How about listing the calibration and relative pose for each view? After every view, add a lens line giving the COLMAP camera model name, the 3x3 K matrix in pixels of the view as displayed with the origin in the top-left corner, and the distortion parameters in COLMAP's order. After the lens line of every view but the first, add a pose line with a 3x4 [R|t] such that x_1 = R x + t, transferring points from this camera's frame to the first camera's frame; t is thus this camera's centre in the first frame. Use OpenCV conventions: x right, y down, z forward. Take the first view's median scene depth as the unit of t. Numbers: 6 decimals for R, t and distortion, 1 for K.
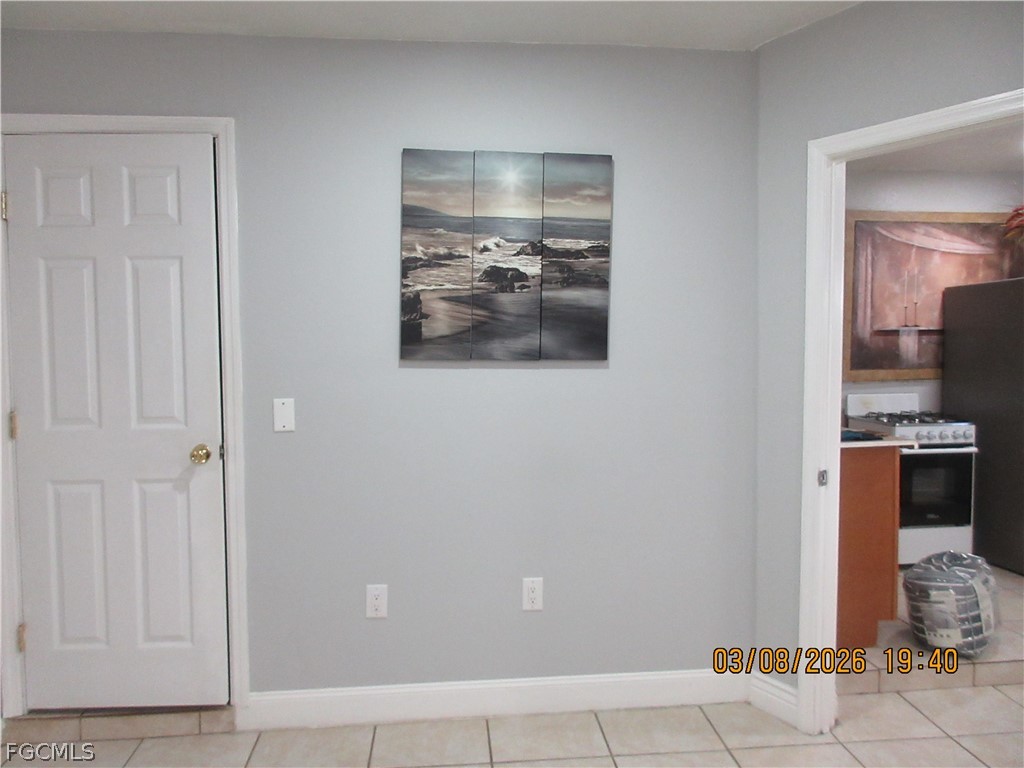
lens RADIAL K [[754.1, 0, 515.2], [0, 754.1, 386.5], [0, 0, 1]] dist [-0.006467, 0.003641]
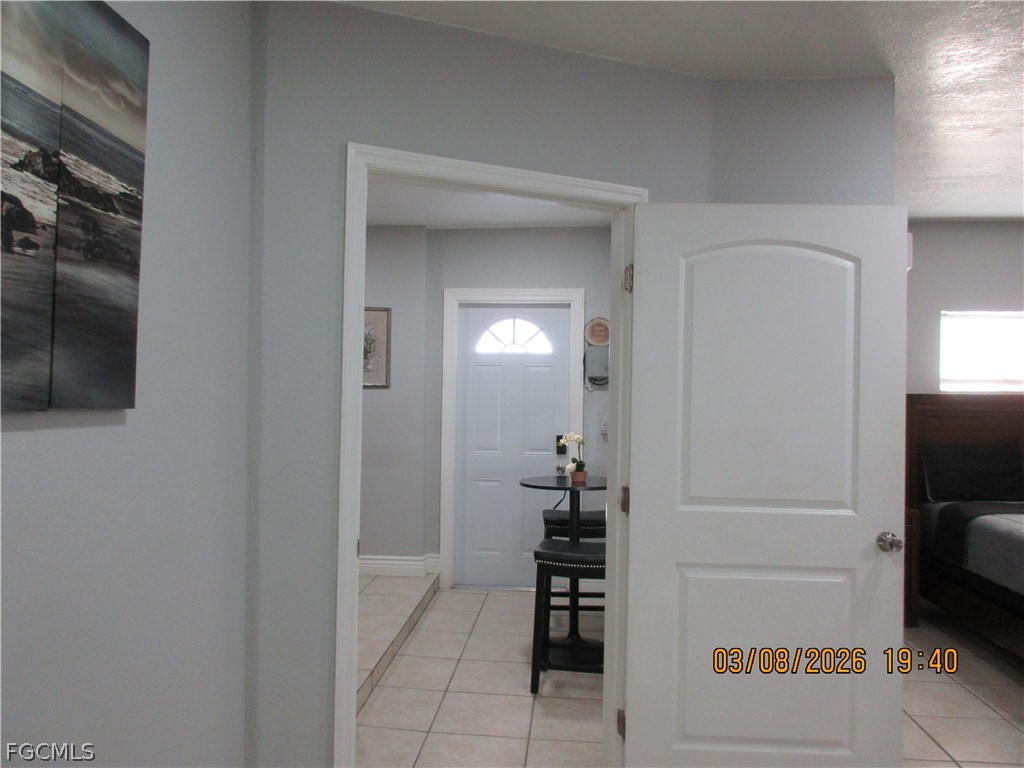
lens RADIAL K [[754.1, 0, 512.7], [0, 754.1, 381.6], [0, 0, 1]] dist [-0.006467, 0.003641]
pose [[0.176663, 0.022585, 0.984012, -0.367098], [0.026013, 0.999280, -0.027605, -0.032640], [-0.983928, 0.030474, 0.175948, 0.645975]]
